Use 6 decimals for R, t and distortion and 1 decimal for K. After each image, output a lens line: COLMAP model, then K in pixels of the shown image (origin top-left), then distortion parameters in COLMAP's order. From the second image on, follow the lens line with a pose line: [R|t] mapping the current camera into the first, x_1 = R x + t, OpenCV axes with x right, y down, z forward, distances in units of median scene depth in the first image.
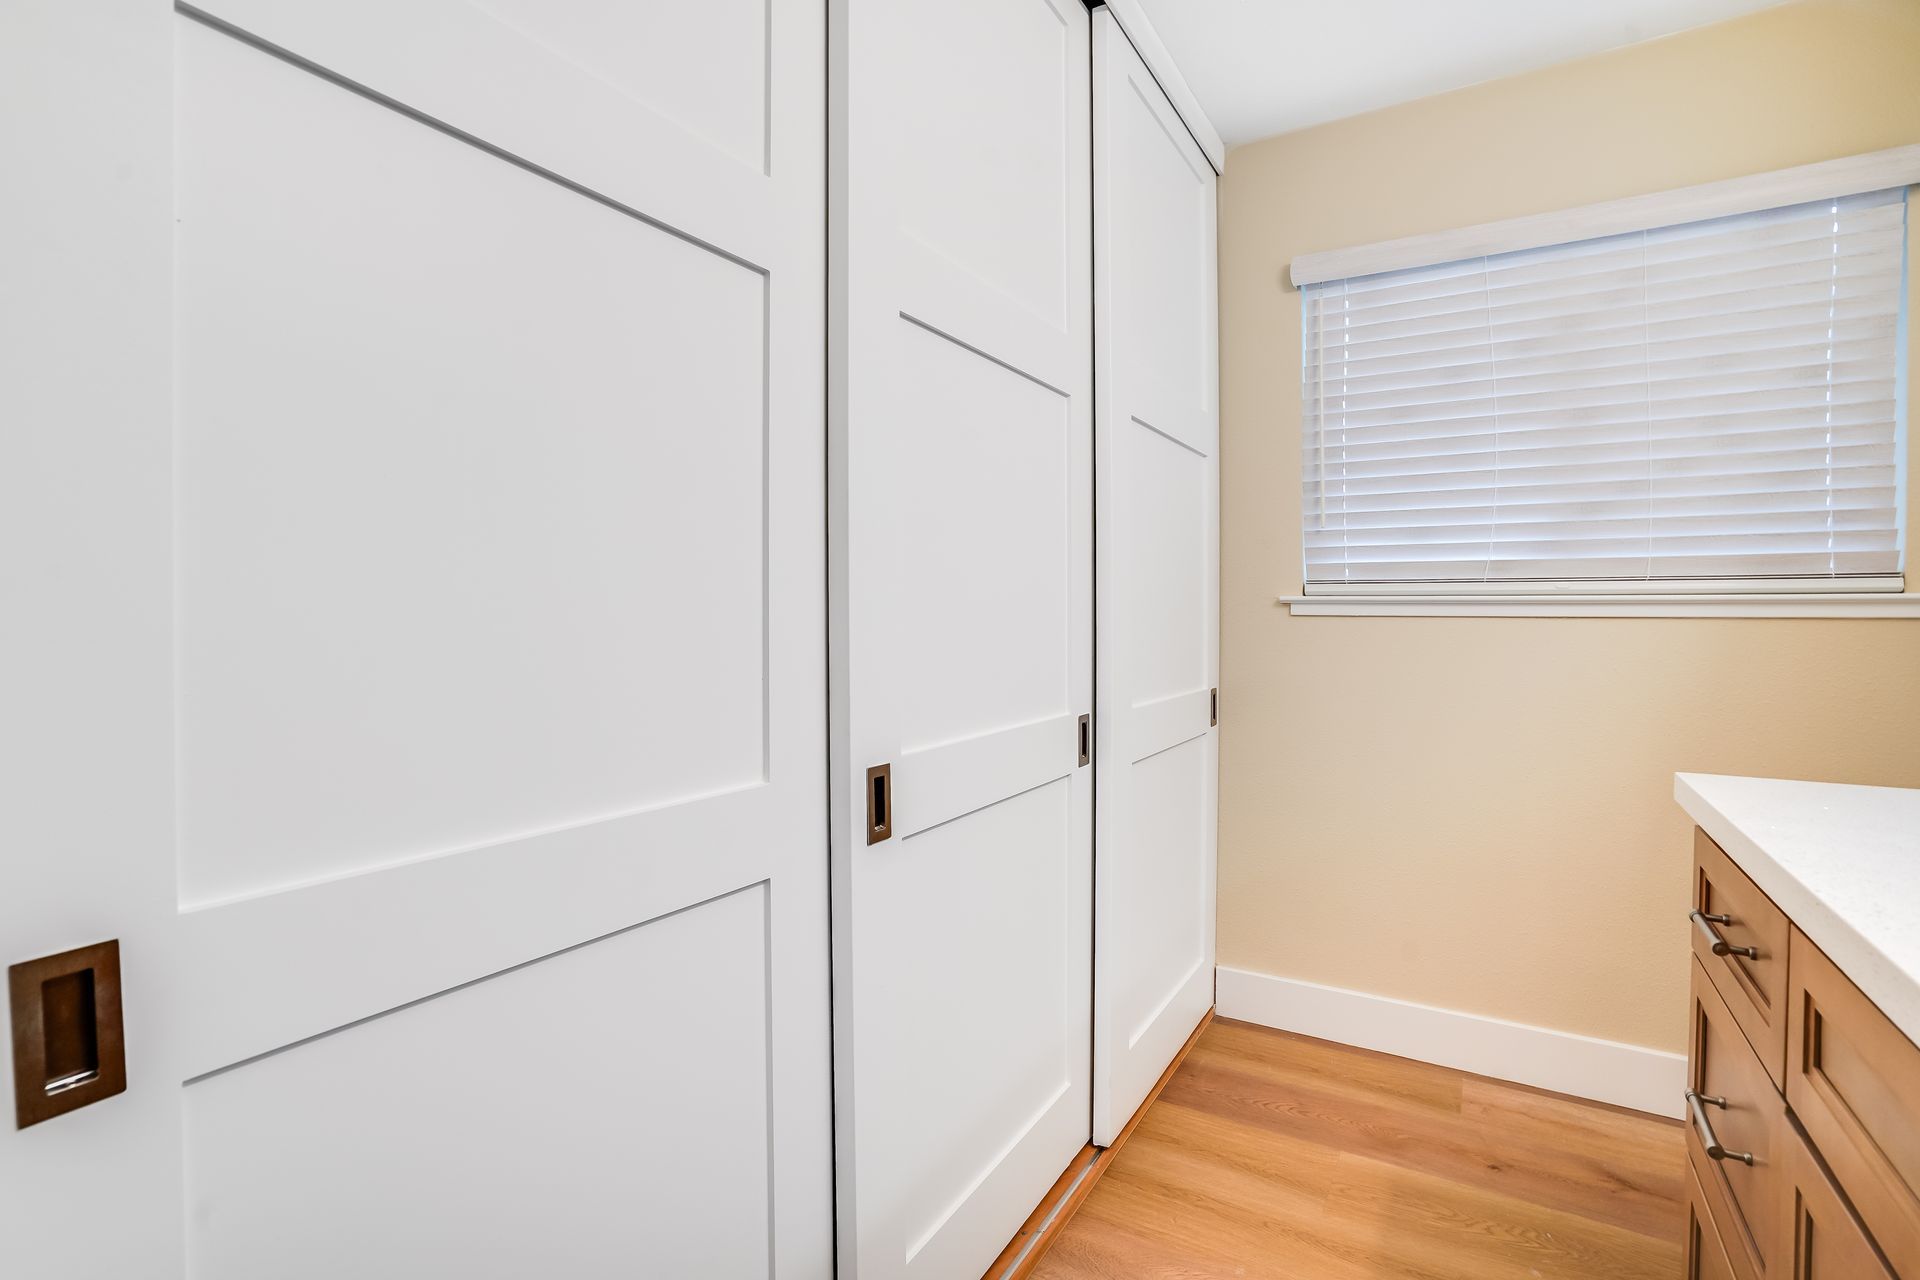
lens RADIAL K [[893.8, 0, 968.2], [0, 893.8, 617.6], [0, 0, 1]] dist [-0.051619, 0.025038]
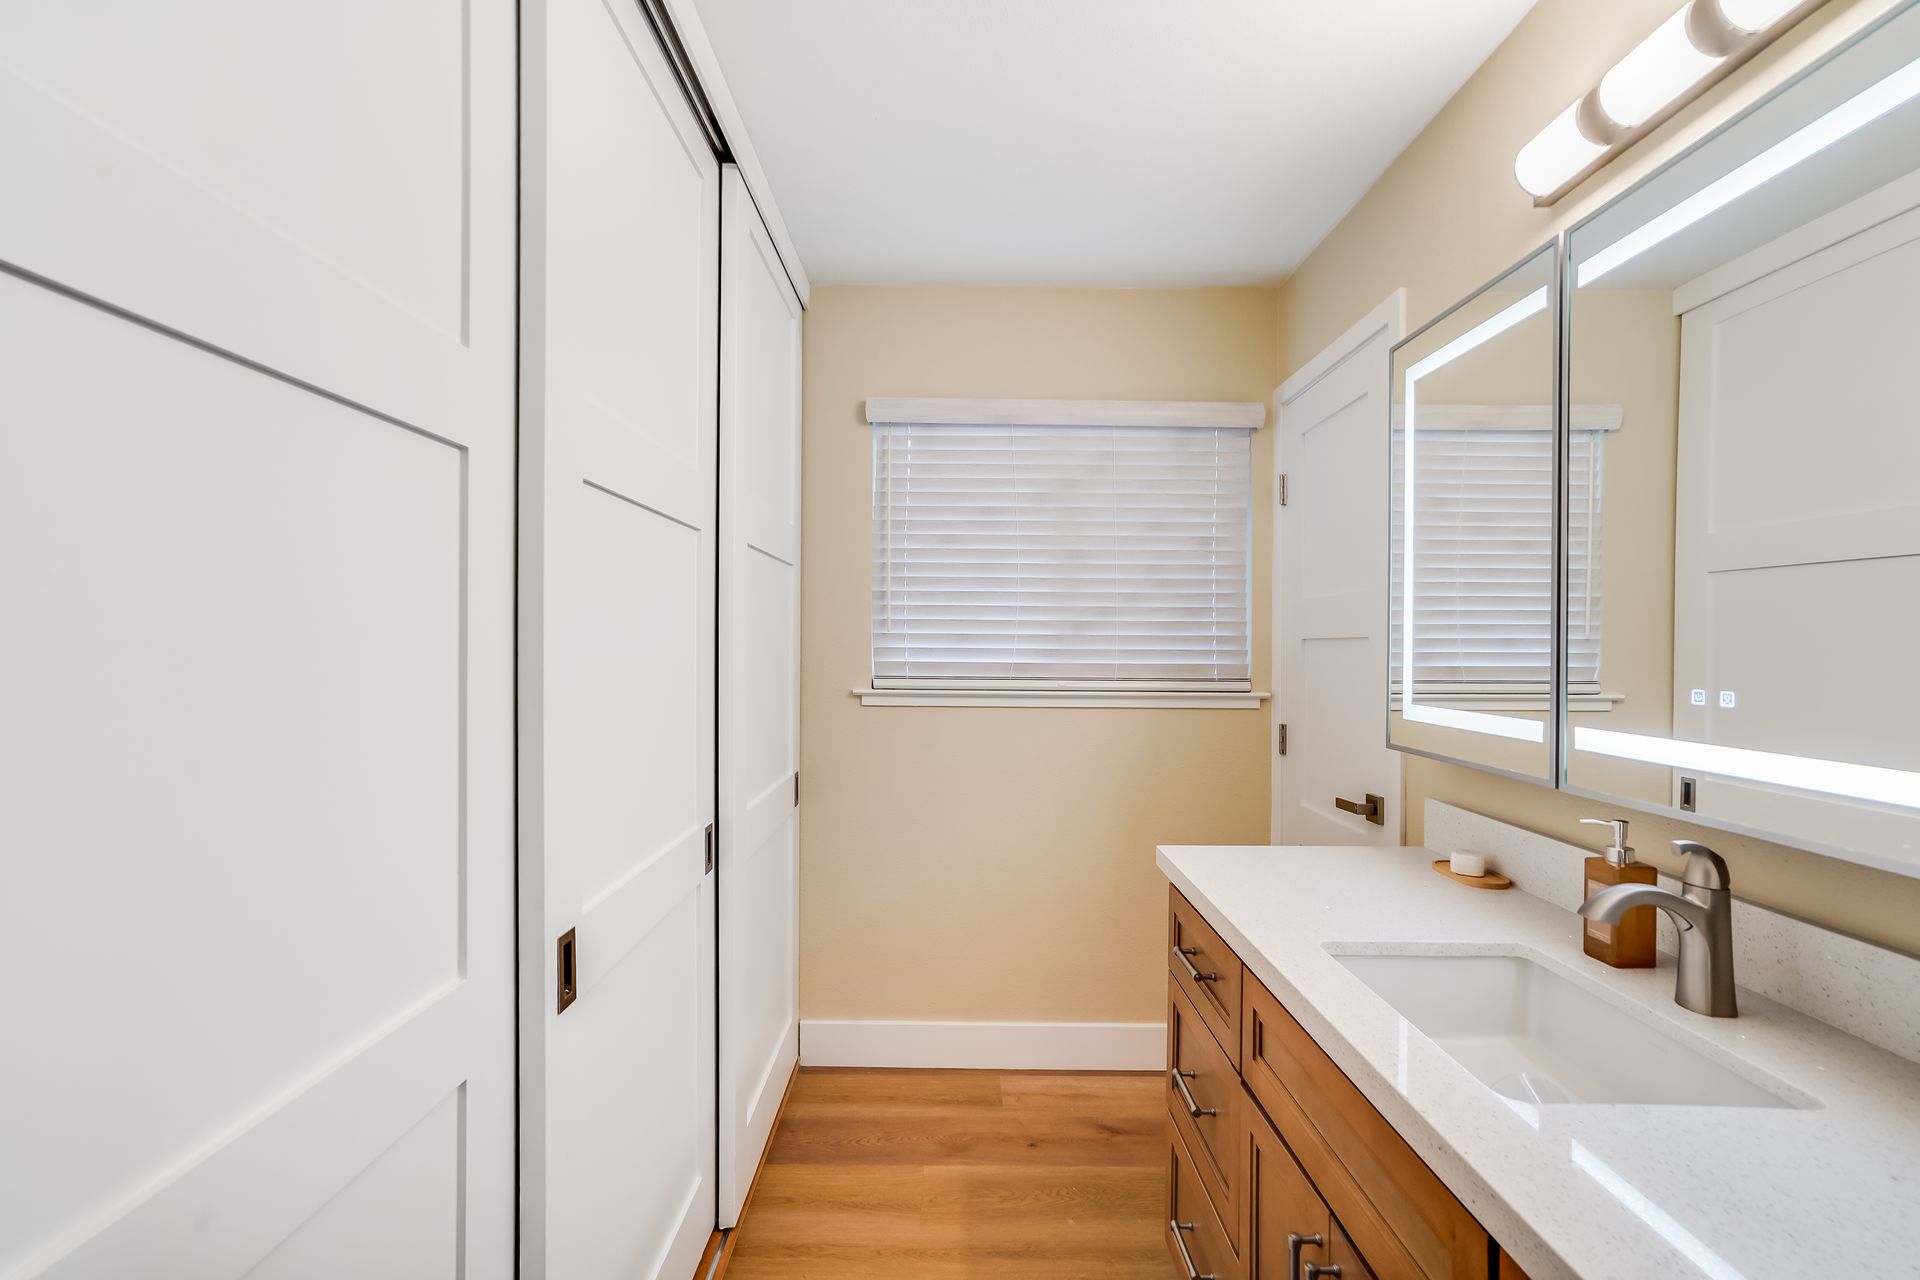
lens RADIAL K [[852.7, 0, 958.6], [0, 852.7, 657.3], [0, 0, 1]] dist [-0.000258, 0.000178]
pose [[0.862344, 0.000070, 0.506323, -0.124151], [-0.001054, 0.999998, 0.001658, -0.090255], [-0.506322, -0.001963, 0.862342, -0.033068]]
